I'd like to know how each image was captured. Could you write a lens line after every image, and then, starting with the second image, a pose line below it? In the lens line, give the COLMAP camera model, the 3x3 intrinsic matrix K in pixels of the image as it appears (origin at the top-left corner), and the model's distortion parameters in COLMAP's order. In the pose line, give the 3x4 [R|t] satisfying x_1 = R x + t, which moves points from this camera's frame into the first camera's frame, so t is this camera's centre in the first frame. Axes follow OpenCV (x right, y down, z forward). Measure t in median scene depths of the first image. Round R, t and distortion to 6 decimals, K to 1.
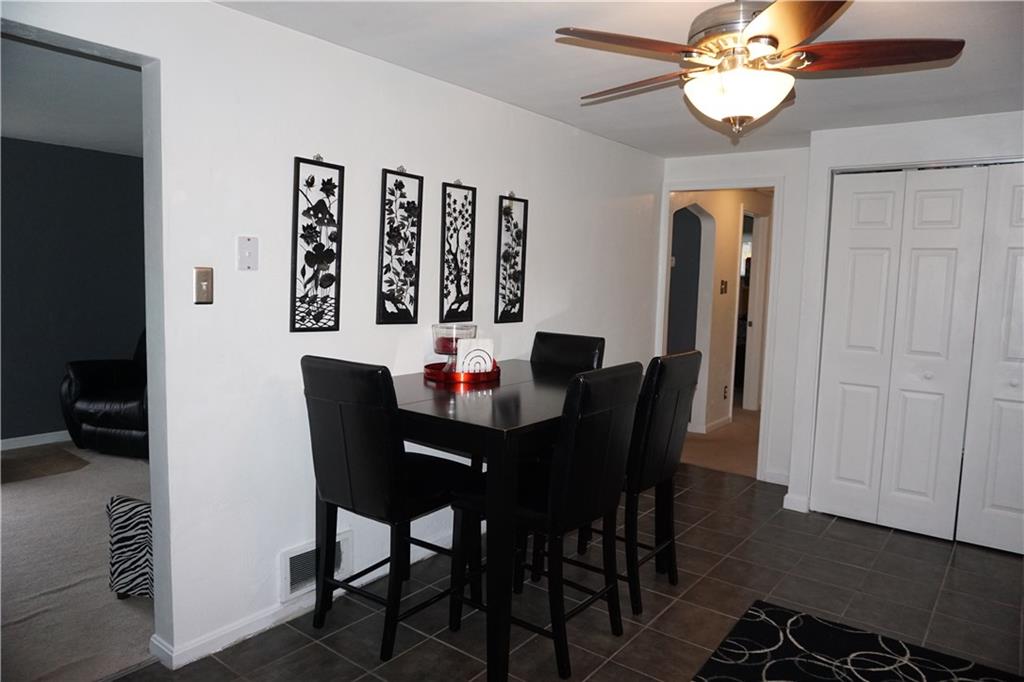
lens RADIAL K [[678.1, 0, 511.9], [0, 678.1, 345.1], [0, 0, 1]] dist [-0.055495, 0.035566]
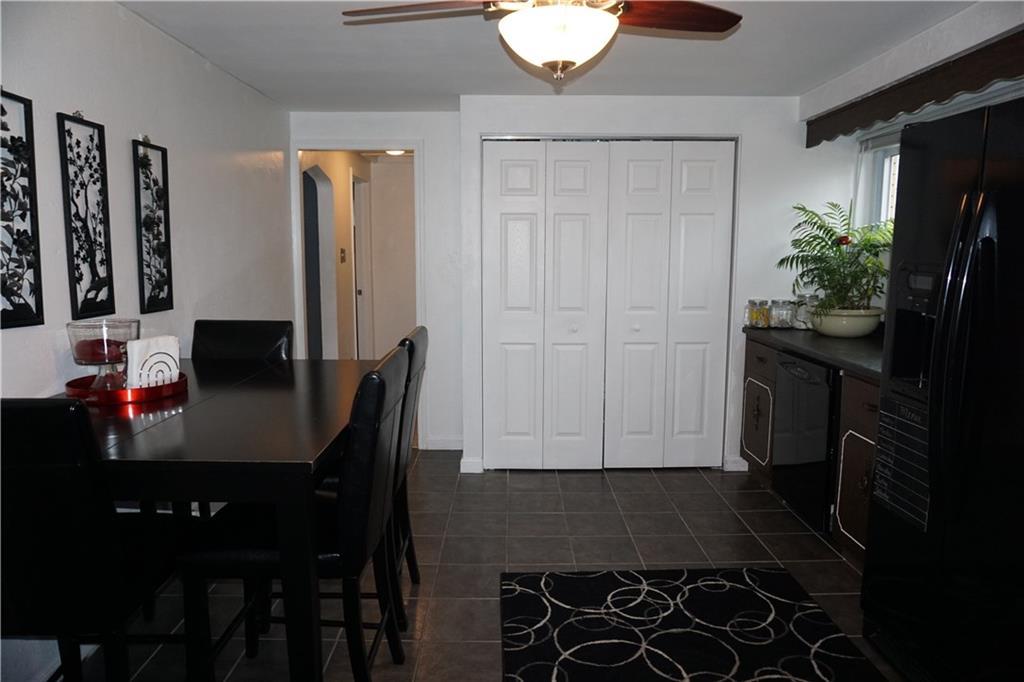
lens RADIAL K [[678.1, 0, 511.9], [0, 678.1, 345.1], [0, 0, 1]] dist [-0.055495, 0.035566]
pose [[0.787825, -0.108589, 0.606251, -0.167467], [0.080700, 0.994048, 0.073179, -0.020948], [-0.610589, -0.008727, 0.791900, 0.187928]]
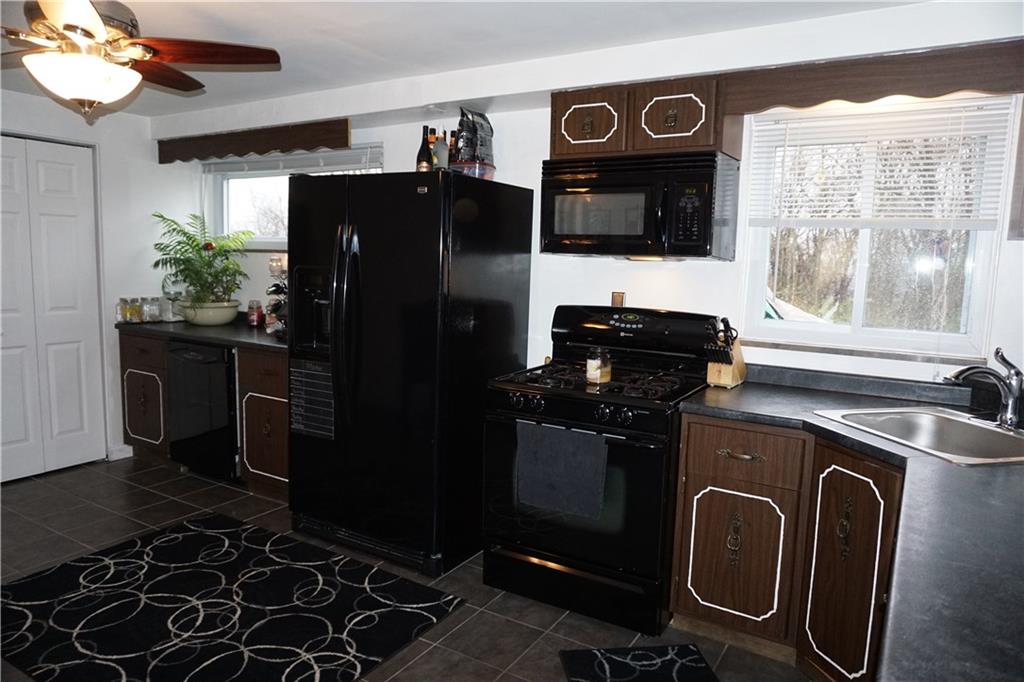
lens RADIAL K [[678.1, 0, 511.9], [0, 678.1, 345.1], [0, 0, 1]] dist [-0.055495, 0.035566]
pose [[-0.108059, -0.152122, 0.982437, -0.471889], [0.066536, 0.984901, 0.159822, -0.046387], [-0.991915, 0.082637, -0.096306, 0.266680]]
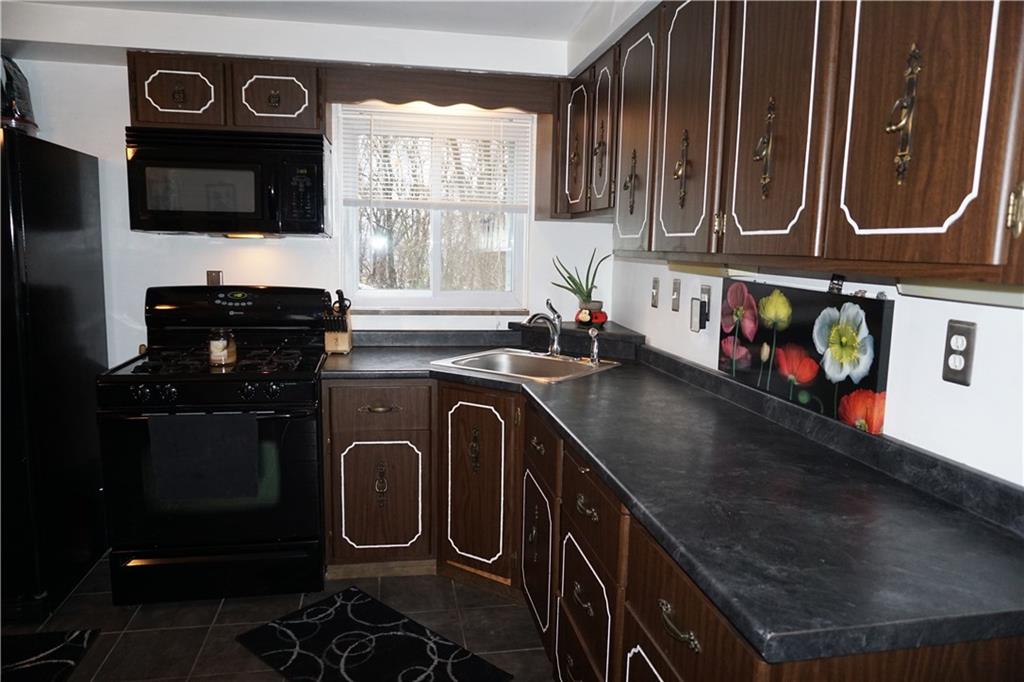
lens RADIAL K [[678.1, 0, 511.9], [0, 678.1, 345.1], [0, 0, 1]] dist [-0.055495, 0.035566]
pose [[-0.748555, -0.134467, 0.649296, -0.454019], [0.024556, 0.972928, 0.229800, -0.059909], [-0.662618, 0.187962, -0.724988, 0.440593]]
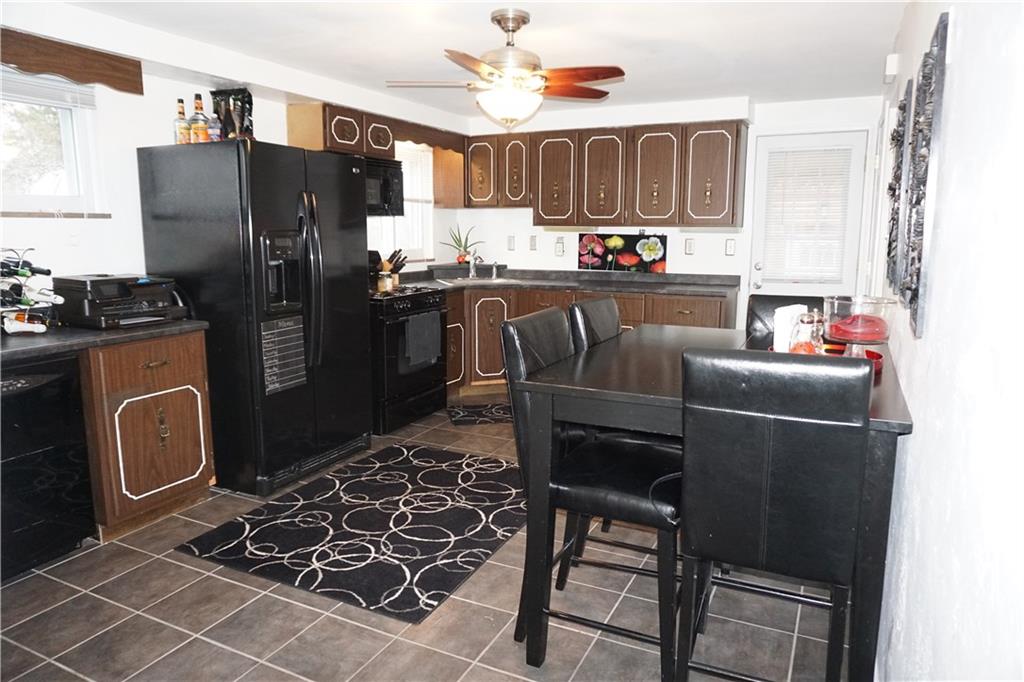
lens RADIAL K [[678.1, 0, 511.9], [0, 678.1, 345.1], [0, 0, 1]] dist [-0.055495, 0.035566]
pose [[-0.979433, 0.007720, -0.201624, 0.374071], [-0.045691, 0.964824, 0.258894, -0.132619], [0.196530, 0.262782, -0.944628, 1.518099]]
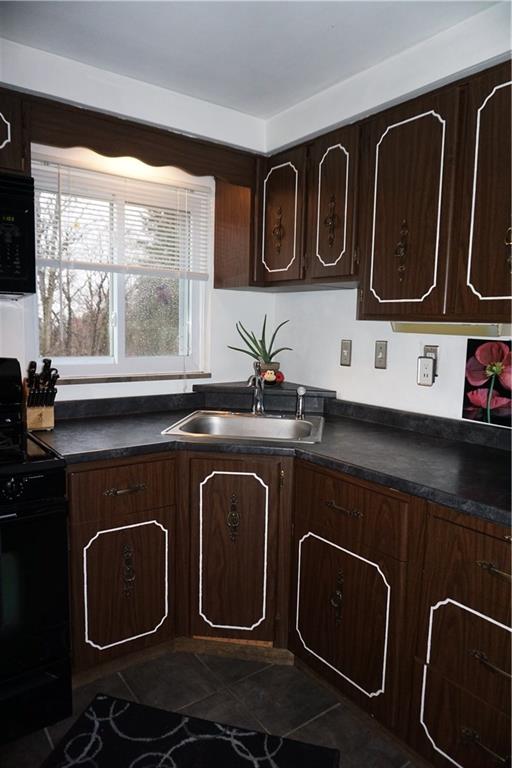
lens RADIAL K [[514.2, 0, 252.3], [0, 514.2, 384.7], [0, 0, 1]] dist [-0.052059, 0.044652]
pose [[-0.961135, -0.076945, 0.265140, -0.080963], [-0.019174, 0.976662, 0.213927, -0.033164], [-0.275413, 0.200528, -0.940179, 0.428905]]
